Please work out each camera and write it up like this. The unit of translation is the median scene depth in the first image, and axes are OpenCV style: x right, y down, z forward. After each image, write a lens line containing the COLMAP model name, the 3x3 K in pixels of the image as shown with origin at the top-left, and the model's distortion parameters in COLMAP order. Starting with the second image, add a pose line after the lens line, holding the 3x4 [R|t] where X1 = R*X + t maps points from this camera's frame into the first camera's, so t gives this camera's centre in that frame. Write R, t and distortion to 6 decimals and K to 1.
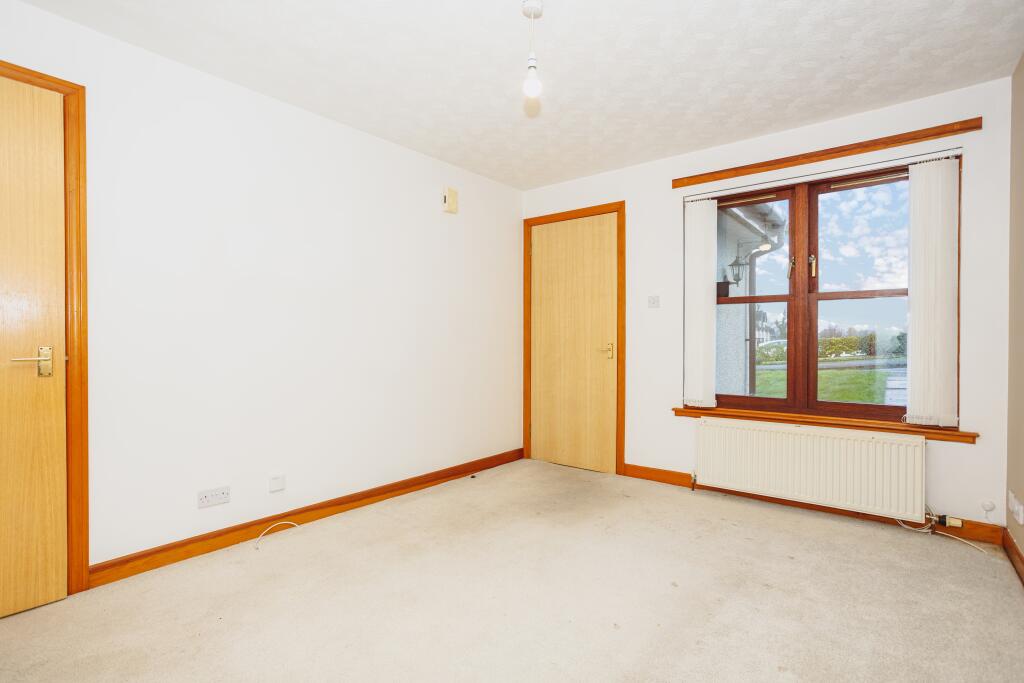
lens RADIAL K [[499.2, 0, 505.1], [0, 499.2, 339.7], [0, 0, 1]] dist [-0.039115, 0.020629]
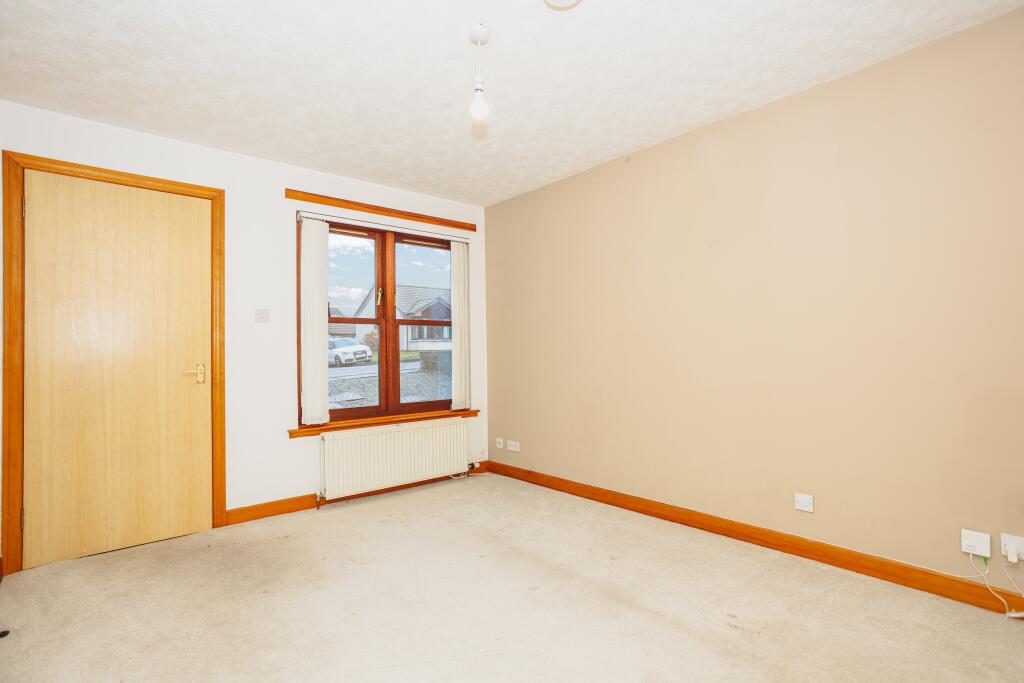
lens RADIAL K [[499.2, 0, 508.1], [0, 499.2, 342.0], [0, 0, 1]] dist [-0.039115, 0.020629]
pose [[0.170781, 0.018031, 0.985144, -0.566106], [0.015028, 0.999669, -0.020902, -0.004189], [-0.985194, 0.018375, 0.170453, 0.471993]]
